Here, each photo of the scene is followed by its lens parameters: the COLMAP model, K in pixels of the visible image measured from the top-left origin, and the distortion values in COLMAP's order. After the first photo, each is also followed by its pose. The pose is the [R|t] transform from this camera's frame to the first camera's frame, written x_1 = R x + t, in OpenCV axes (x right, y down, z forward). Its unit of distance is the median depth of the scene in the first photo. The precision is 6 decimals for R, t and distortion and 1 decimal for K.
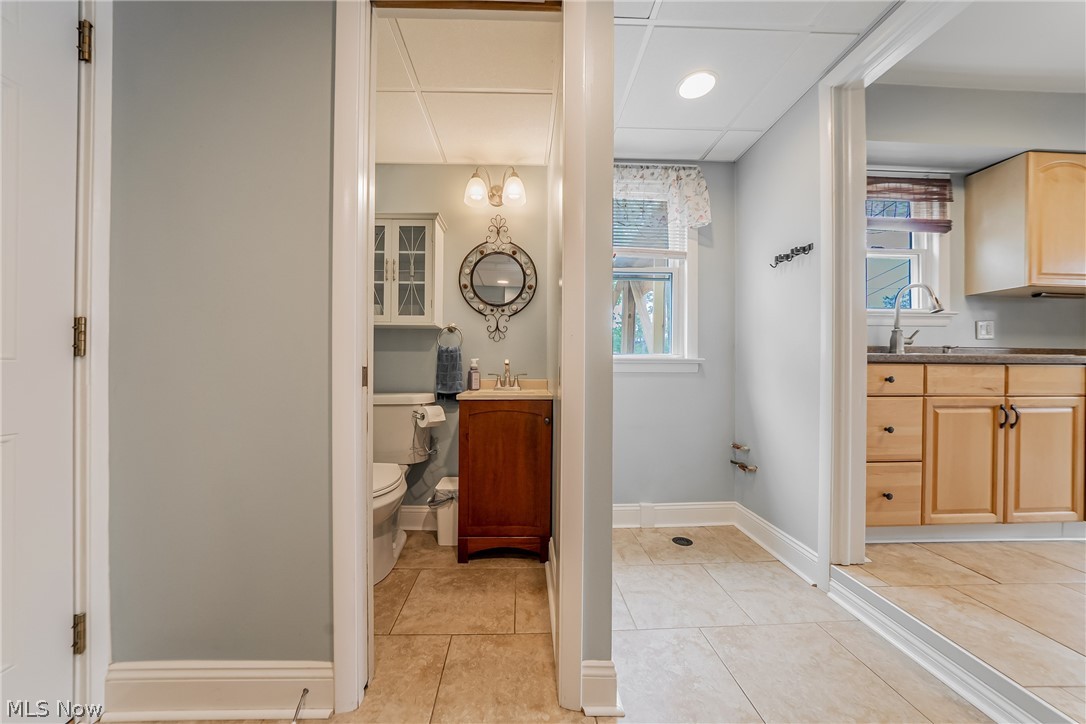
lens RADIAL K [[349.3, 0, 543.0], [0, 349.3, 362.0], [0, 0, 1]] dist [-0.015402, 0.000006]
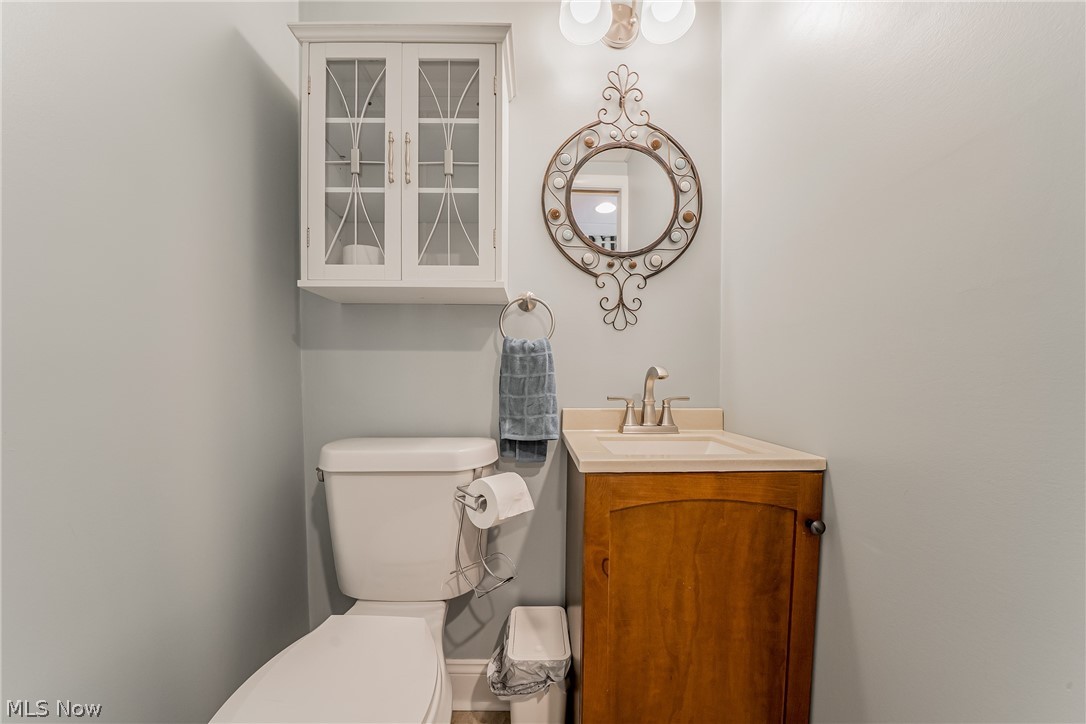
lens RADIAL K [[350.9, 0, 546.3], [0, 350.9, 384.9], [0, 0, 1]] dist [-0.020652, 0.000002]
pose [[0.999960, 0.000063, -0.008966, -0.234165], [0.000265, 0.999330, 0.036589, -0.000578], [0.008962, -0.036590, 0.999290, 0.520707]]
